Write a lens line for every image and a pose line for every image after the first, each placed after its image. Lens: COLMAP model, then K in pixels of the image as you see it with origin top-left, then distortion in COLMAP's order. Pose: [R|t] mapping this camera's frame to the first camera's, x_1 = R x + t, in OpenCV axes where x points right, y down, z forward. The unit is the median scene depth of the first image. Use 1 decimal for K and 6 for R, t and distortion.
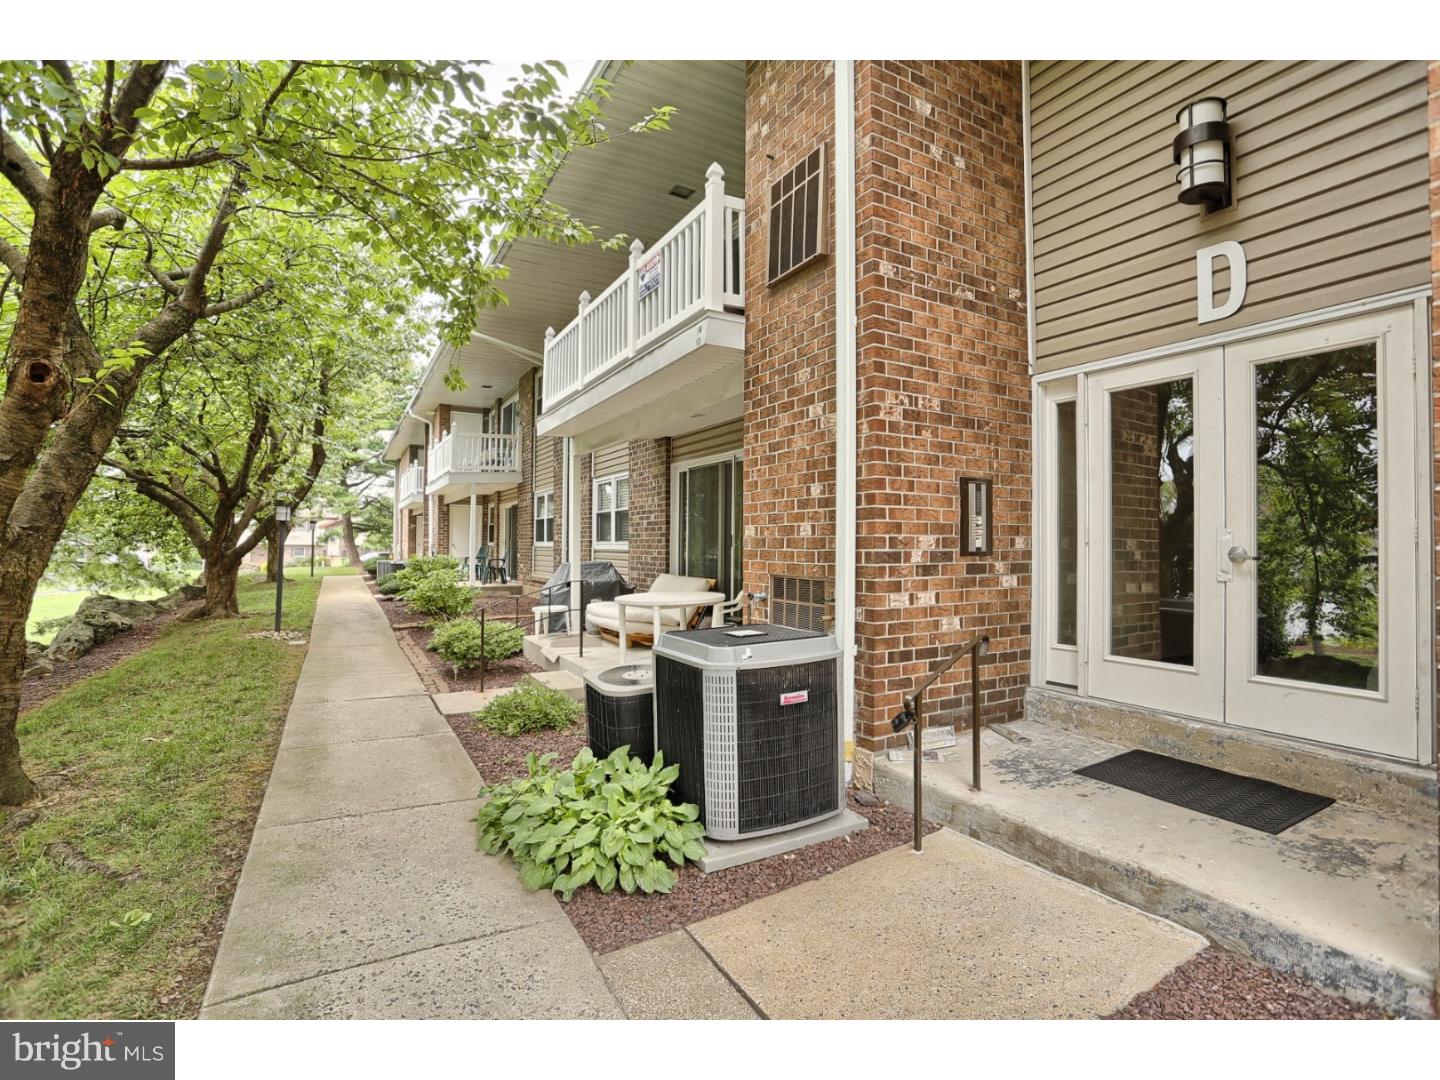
lens RADIAL K [[699.5, 0, 724.2], [0, 699.5, 538.6], [0, 0, 1]] dist [-0.068653, 0.025760]
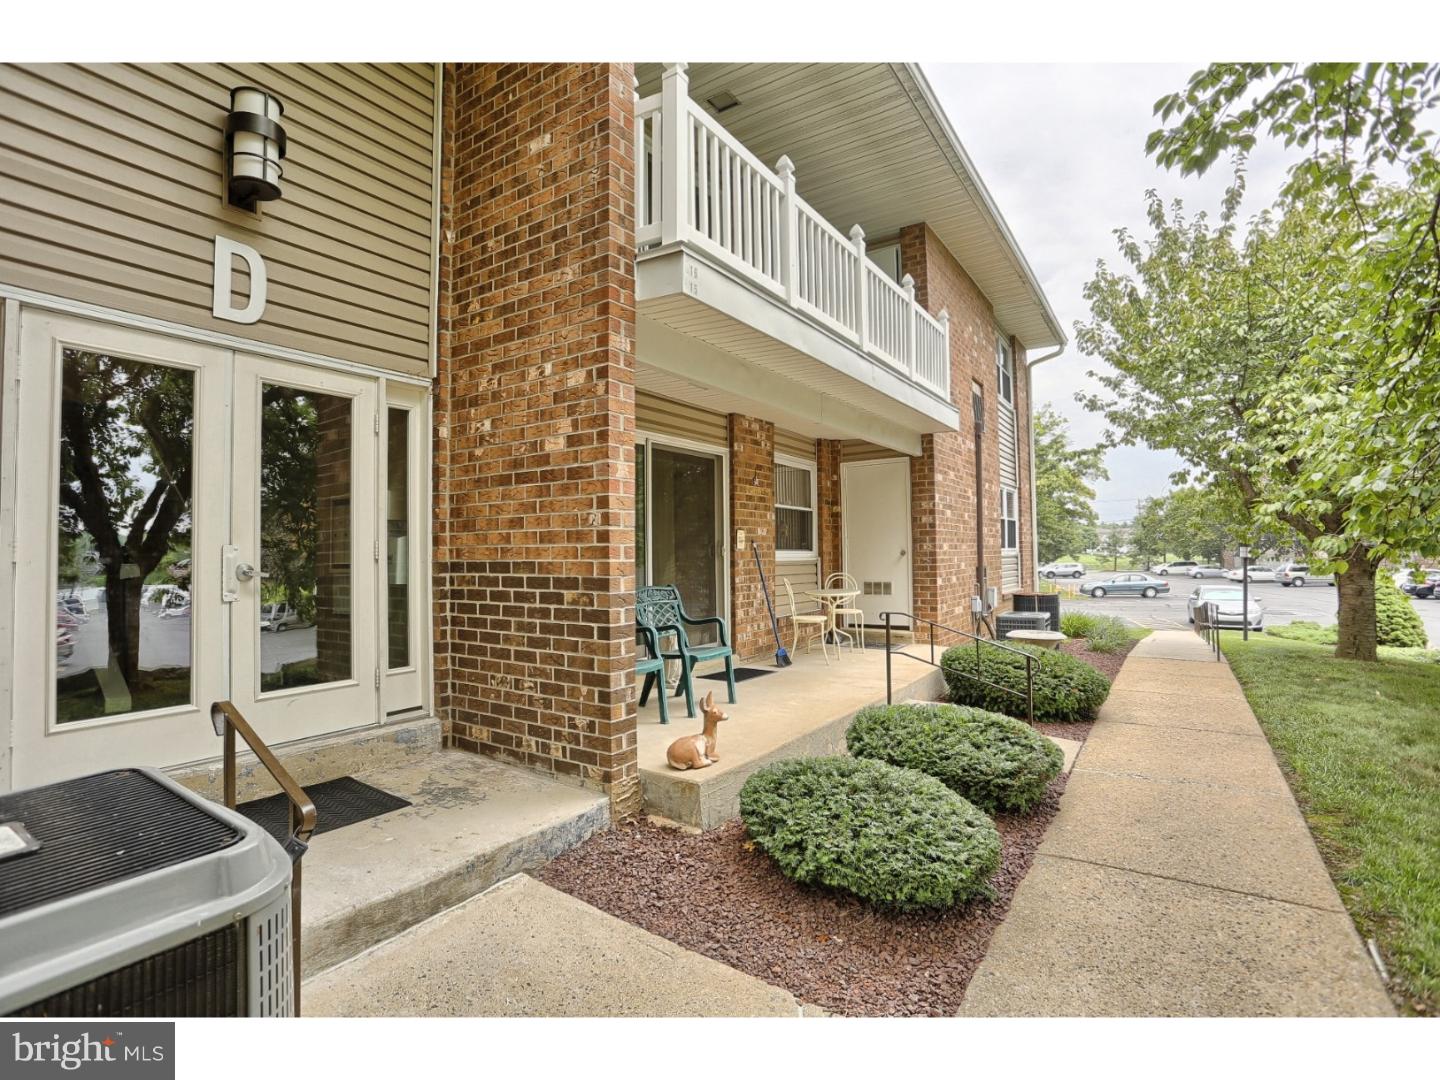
lens RADIAL K [[699.5, 0, 723.5], [0, 699.5, 539.2], [0, 0, 1]] dist [-0.068653, 0.025760]
pose [[-0.456200, 0.015563, 0.889741, -0.417177], [-0.003094, 0.999813, -0.019075, -0.008137], [-0.889872, -0.011455, -0.456066, 0.846551]]
